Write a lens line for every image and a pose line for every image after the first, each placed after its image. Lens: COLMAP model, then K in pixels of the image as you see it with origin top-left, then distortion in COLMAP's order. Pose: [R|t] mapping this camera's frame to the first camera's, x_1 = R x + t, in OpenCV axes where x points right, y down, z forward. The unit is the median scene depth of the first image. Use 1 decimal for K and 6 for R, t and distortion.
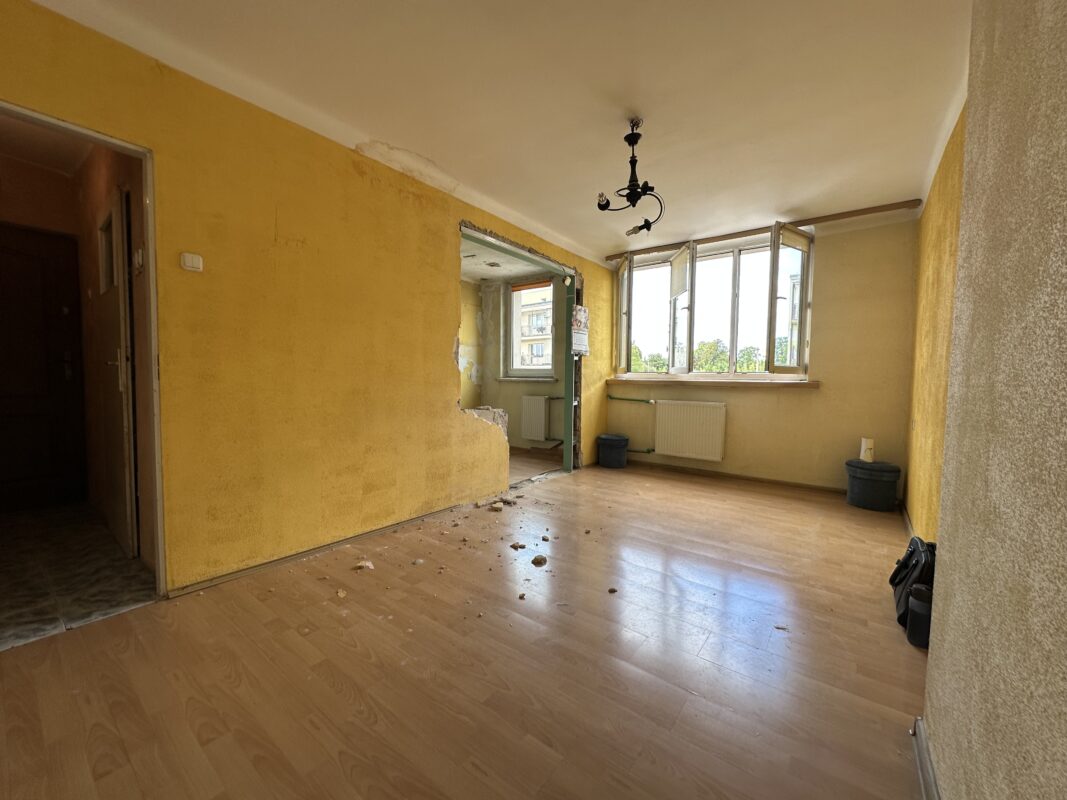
lens RADIAL K [[424.9, 0, 533.5], [0, 424.9, 400.0], [0, 0, 1]] dist [0.000047, -0.000084]
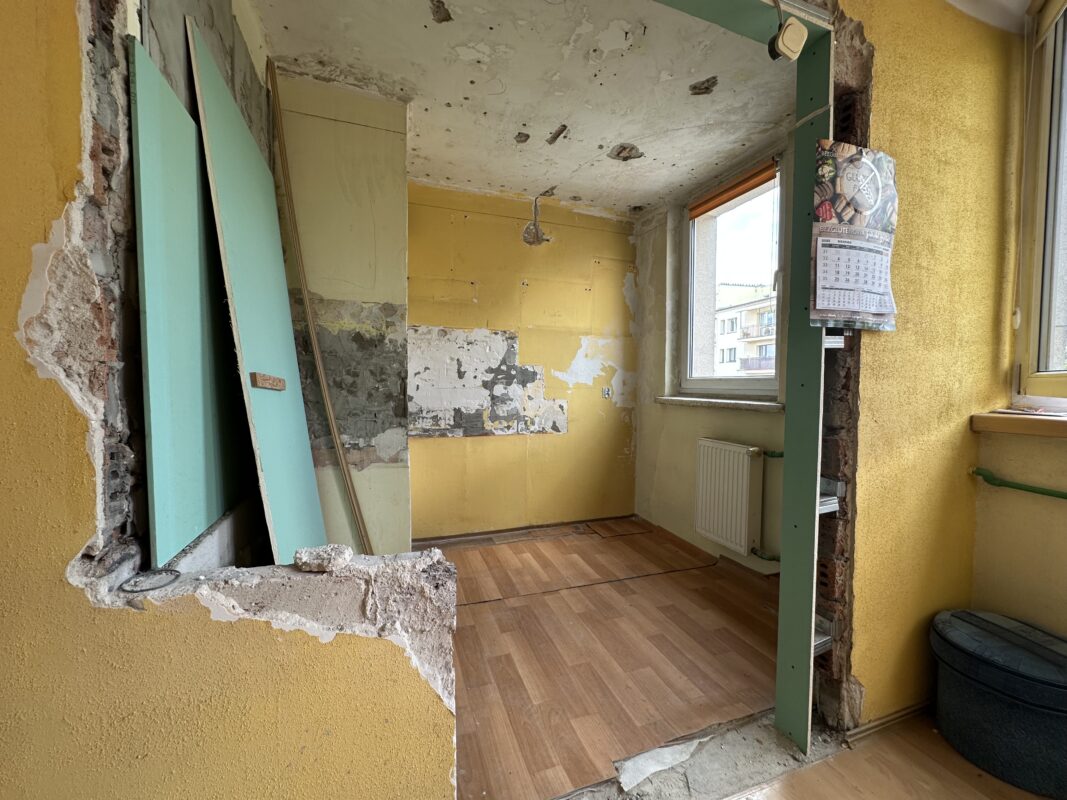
lens RADIAL K [[424.9, 0, 533.5], [0, 424.9, 400.0], [0, 0, 1]] dist [0.000047, -0.000084]
pose [[0.841815, 0.015557, -0.539543, 0.084272], [-0.023595, 0.999690, -0.007989, -0.053586], [0.539251, 0.019456, 0.841920, 0.655030]]
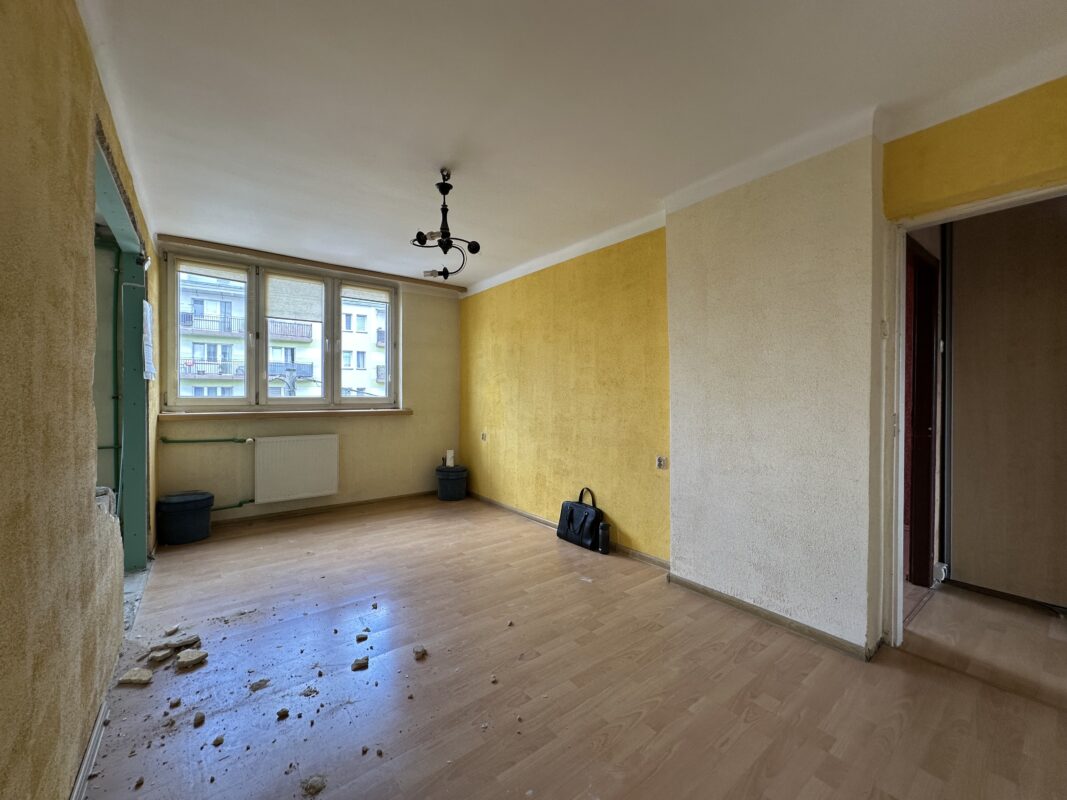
lens RADIAL K [[424.9, 0, 533.5], [0, 424.9, 400.0], [0, 0, 1]] dist [0.000047, -0.000084]
pose [[0.255083, -0.023145, 0.966642, -0.354550], [0.050945, 0.998647, 0.010467, -0.052979], [-0.965576, 0.046575, 0.255917, 0.278377]]
